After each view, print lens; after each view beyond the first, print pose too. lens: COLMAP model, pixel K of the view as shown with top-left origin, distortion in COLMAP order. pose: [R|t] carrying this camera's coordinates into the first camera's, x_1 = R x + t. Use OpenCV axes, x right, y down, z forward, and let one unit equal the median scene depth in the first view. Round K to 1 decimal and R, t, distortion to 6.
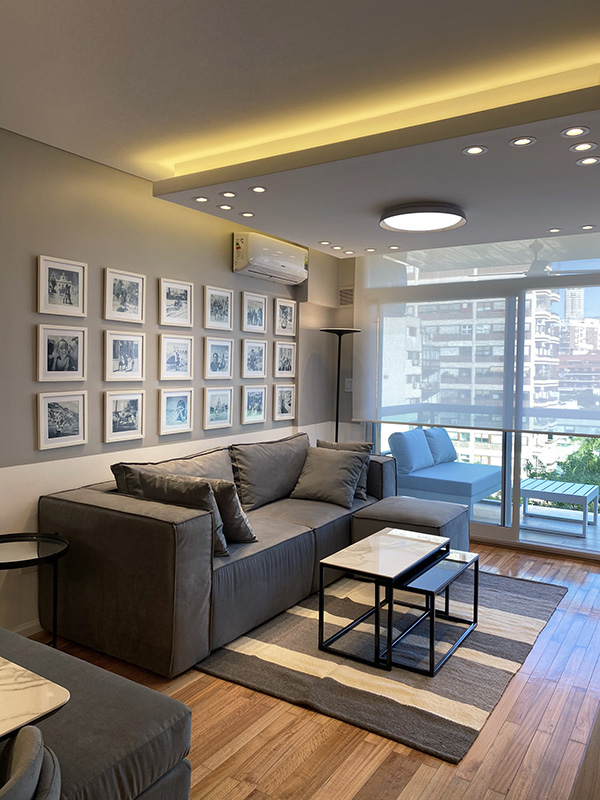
lens RADIAL K [[614.4, 0, 301.1], [0, 614.4, 389.2], [0, 0, 1]] dist [0.084460, -0.104850]
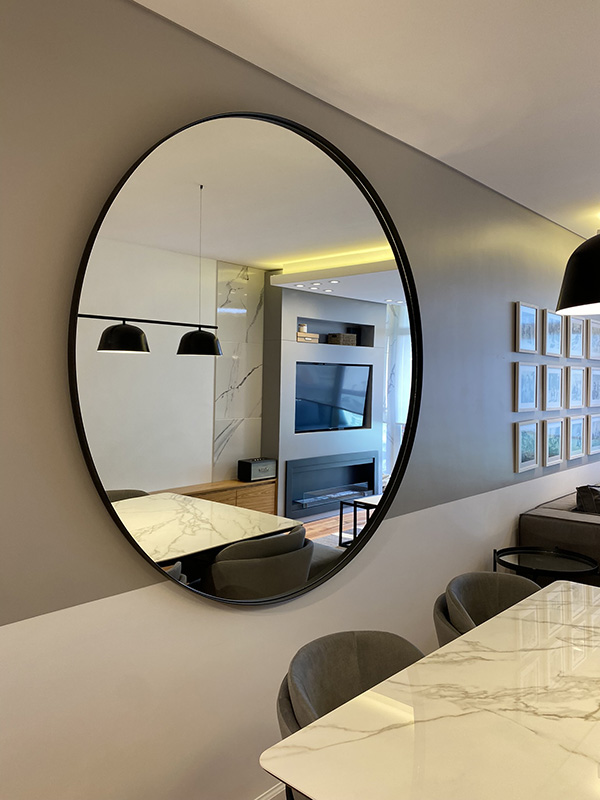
lens RADIAL K [[614.4, 0, 301.1], [0, 614.4, 389.2], [0, 0, 1]] dist [0.084460, -0.104850]
pose [[0.986541, -0.015164, -0.162809, -0.513527], [0.009655, 0.999355, -0.034577, -0.015969], [0.163228, 0.032540, 0.986052, -0.154664]]
